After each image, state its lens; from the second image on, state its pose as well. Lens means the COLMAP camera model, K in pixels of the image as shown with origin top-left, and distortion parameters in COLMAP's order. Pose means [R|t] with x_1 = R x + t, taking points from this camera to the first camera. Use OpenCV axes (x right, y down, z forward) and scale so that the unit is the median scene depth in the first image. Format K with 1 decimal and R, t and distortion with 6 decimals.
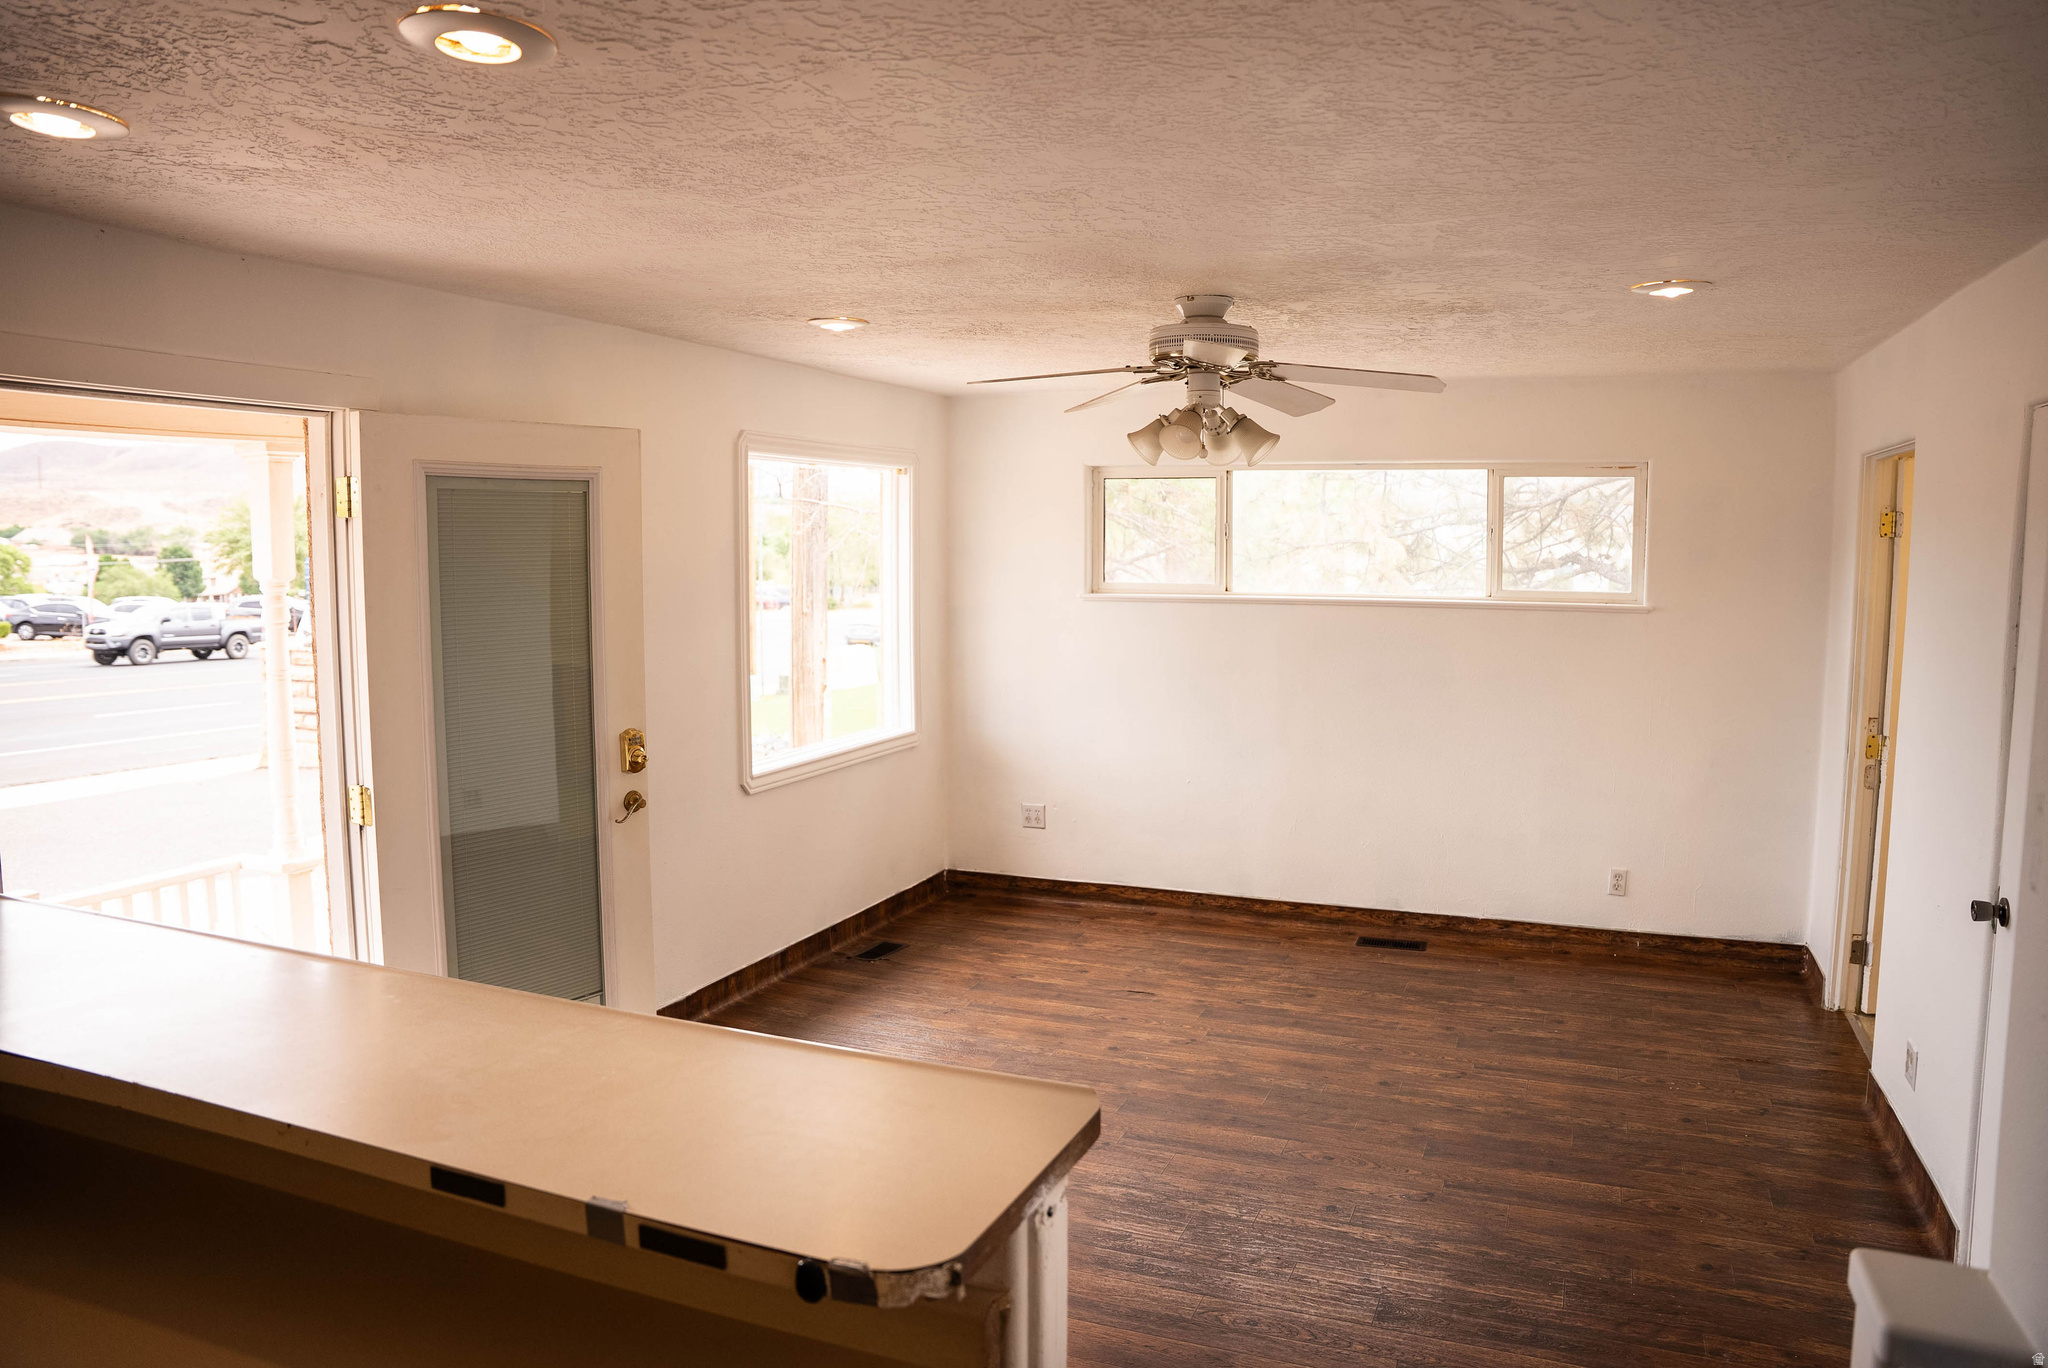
lens RADIAL K [[1404.3, 0, 1035.5], [0, 1404.3, 696.6], [0, 0, 1]] dist [-0.170139, 0.130825]
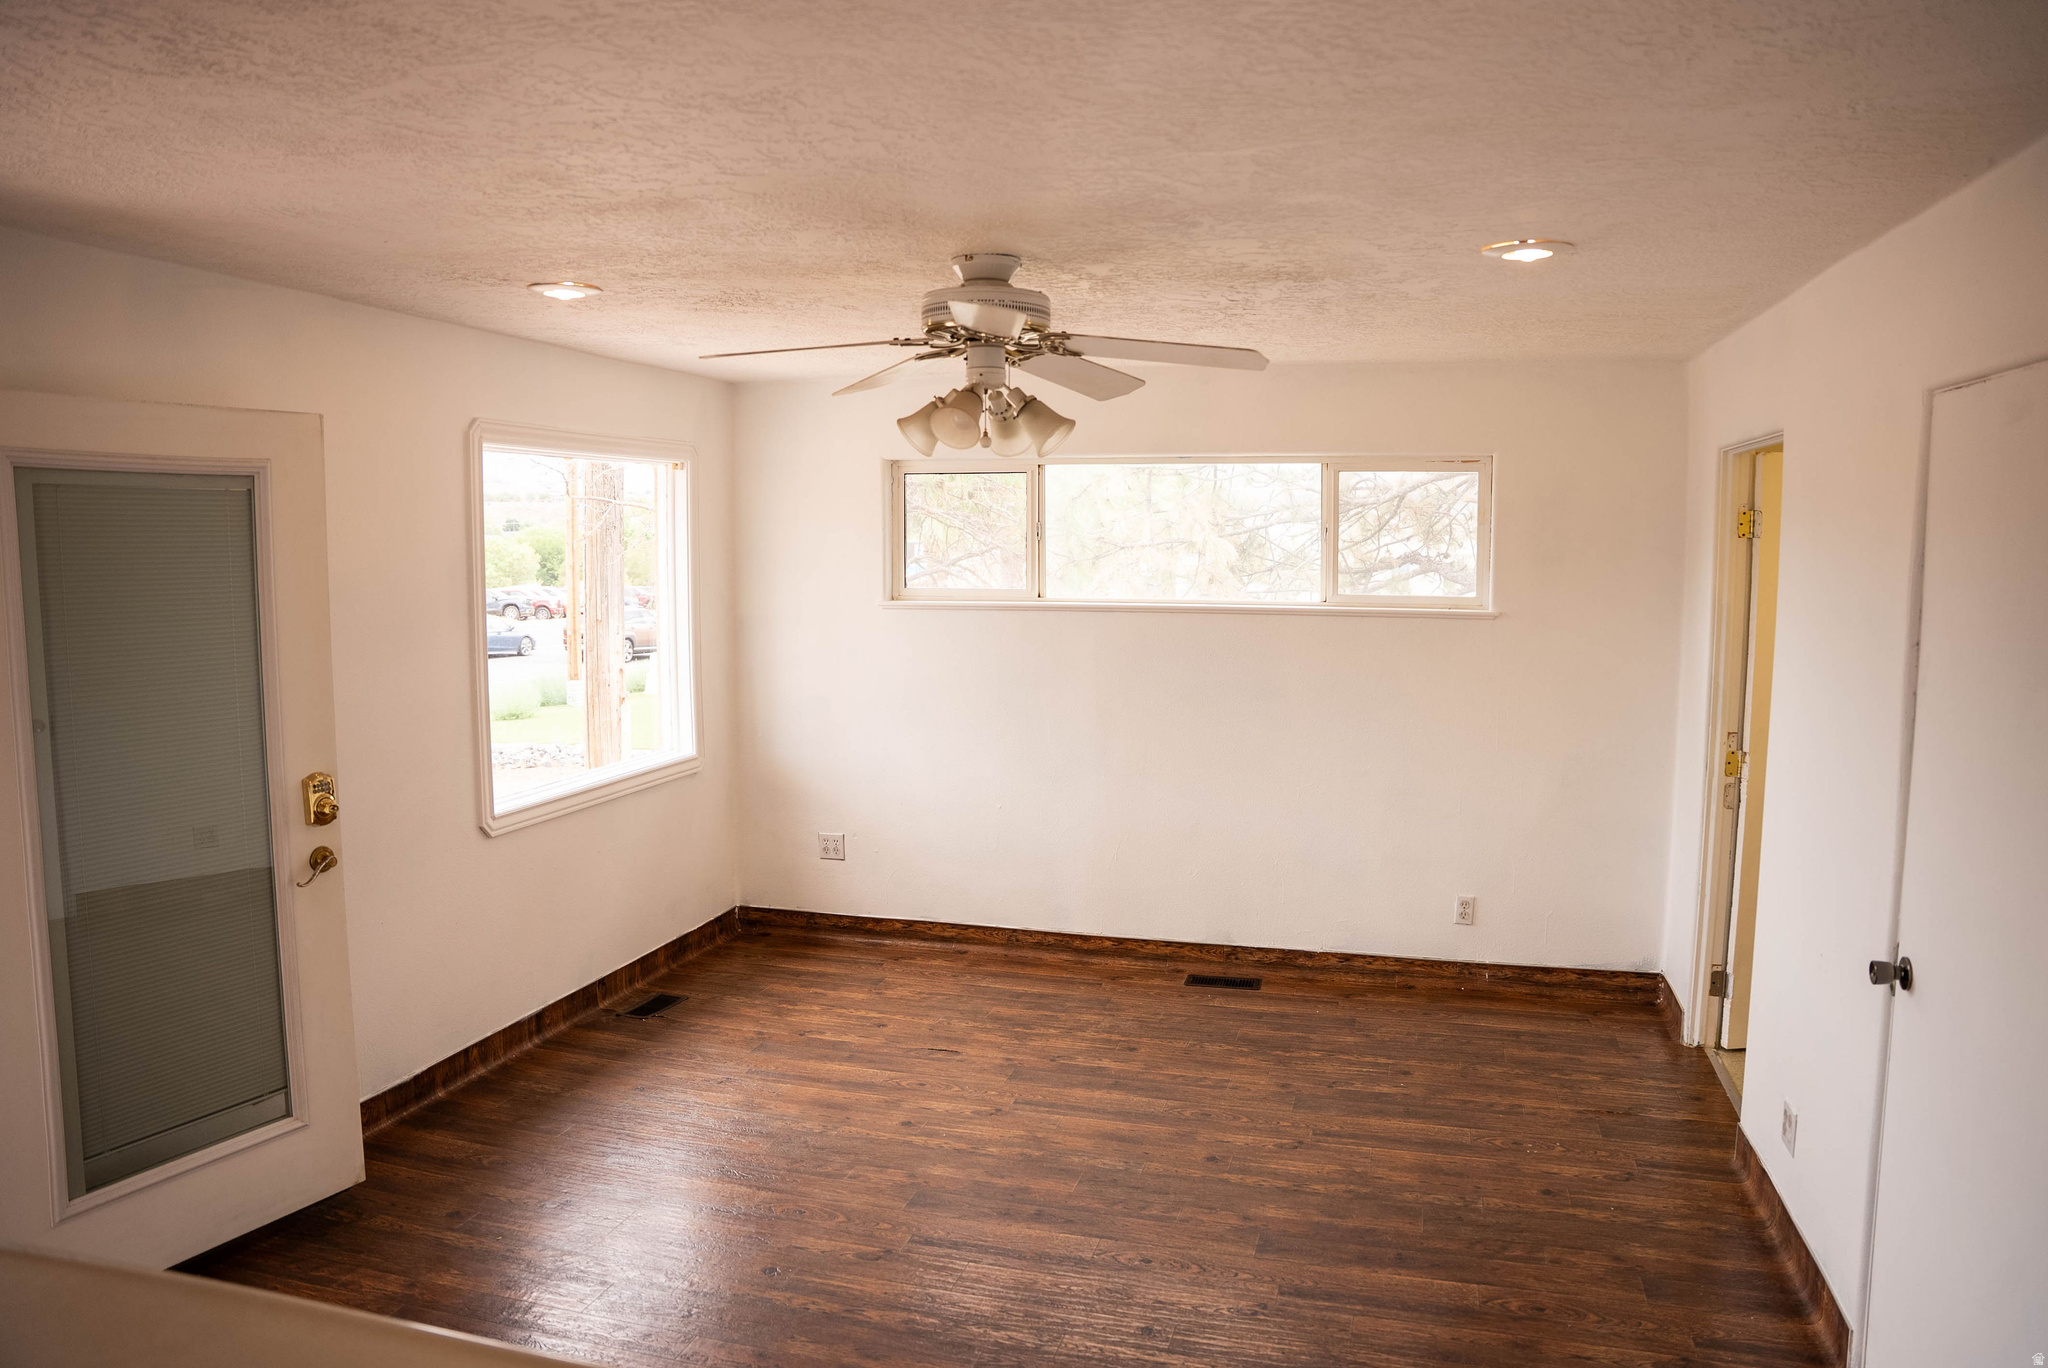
lens RADIAL K [[1404.3, 0, 1035.5], [0, 1404.3, 696.6], [0, 0, 1]] dist [-0.170139, 0.130825]
pose [[0.993877, -0.011940, 0.109848, 0.046762], [0.011709, 0.999928, 0.002753, -0.018719], [-0.109873, -0.001450, 0.993945, 0.131464]]
